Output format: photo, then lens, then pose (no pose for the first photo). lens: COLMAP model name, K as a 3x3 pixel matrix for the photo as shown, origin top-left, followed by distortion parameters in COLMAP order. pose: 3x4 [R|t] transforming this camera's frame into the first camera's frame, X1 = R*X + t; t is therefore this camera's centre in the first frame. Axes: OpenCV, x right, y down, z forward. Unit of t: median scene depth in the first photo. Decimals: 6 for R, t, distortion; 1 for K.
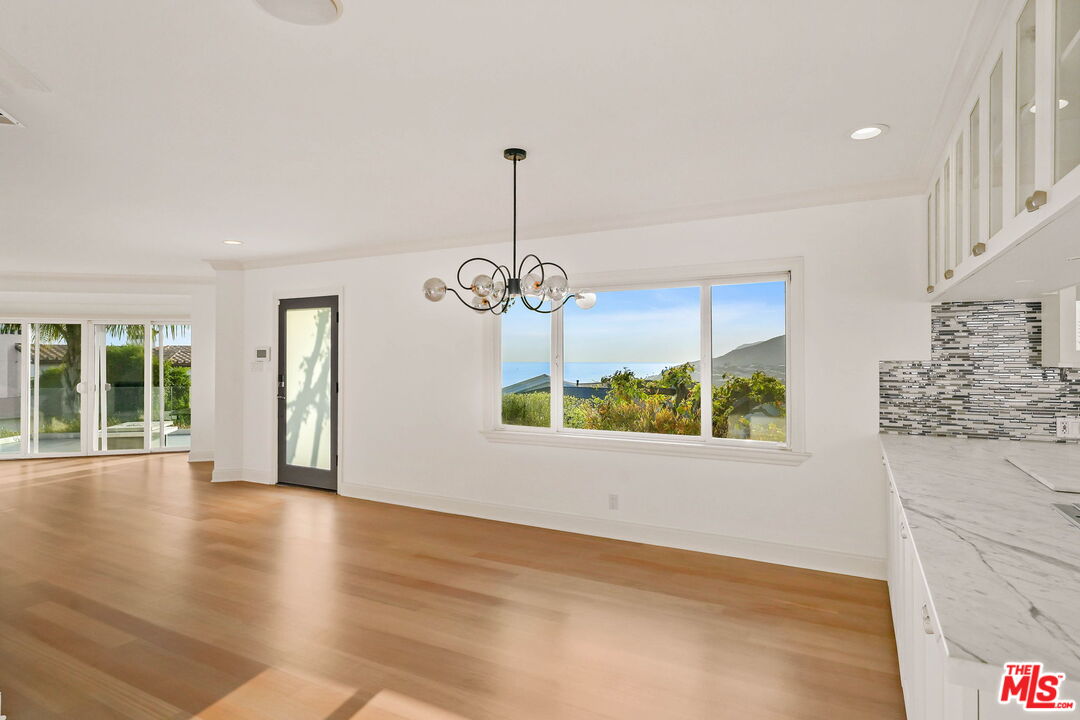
lens RADIAL K [[592.5, 0, 533.9], [0, 592.5, 355.1], [0, 0, 1]] dist [-0.000531, 0.001170]
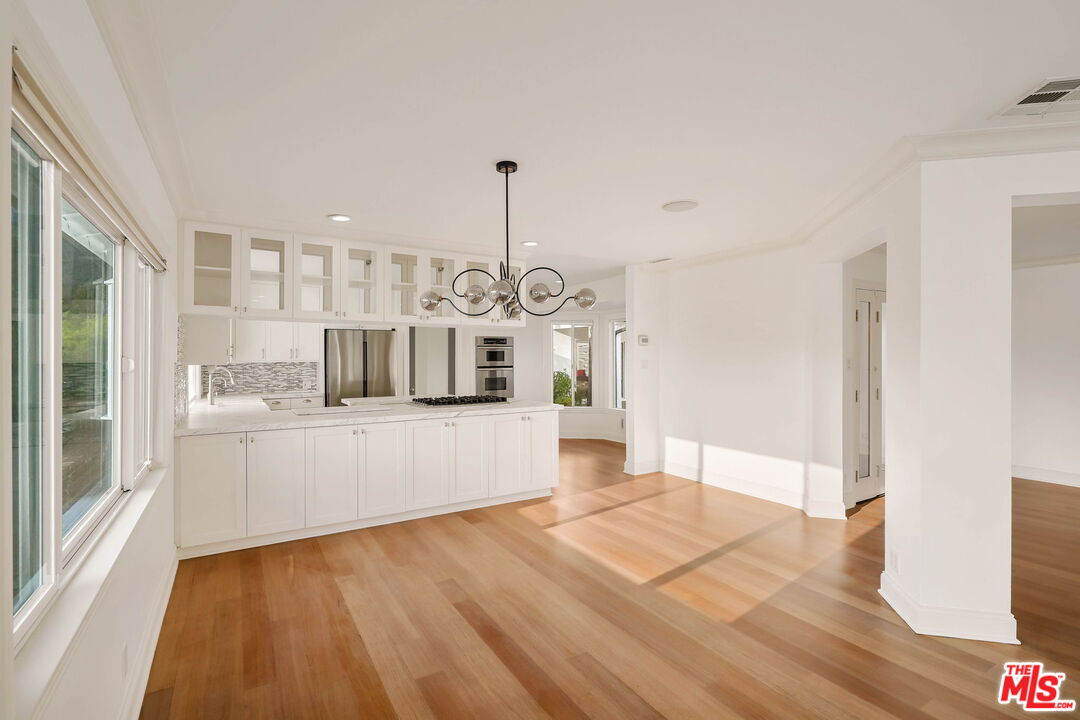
lens RADIAL K [[500.4, 0, 534.8], [0, 500.4, 357.4], [0, 0, 1]] dist [0.000645, 0.000102]
pose [[-0.860873, 0.001273, 0.508818, -0.421023], [0.000184, 0.999998, -0.002191, 0.003027], [-0.508819, -0.001792, -0.860871, 1.385223]]
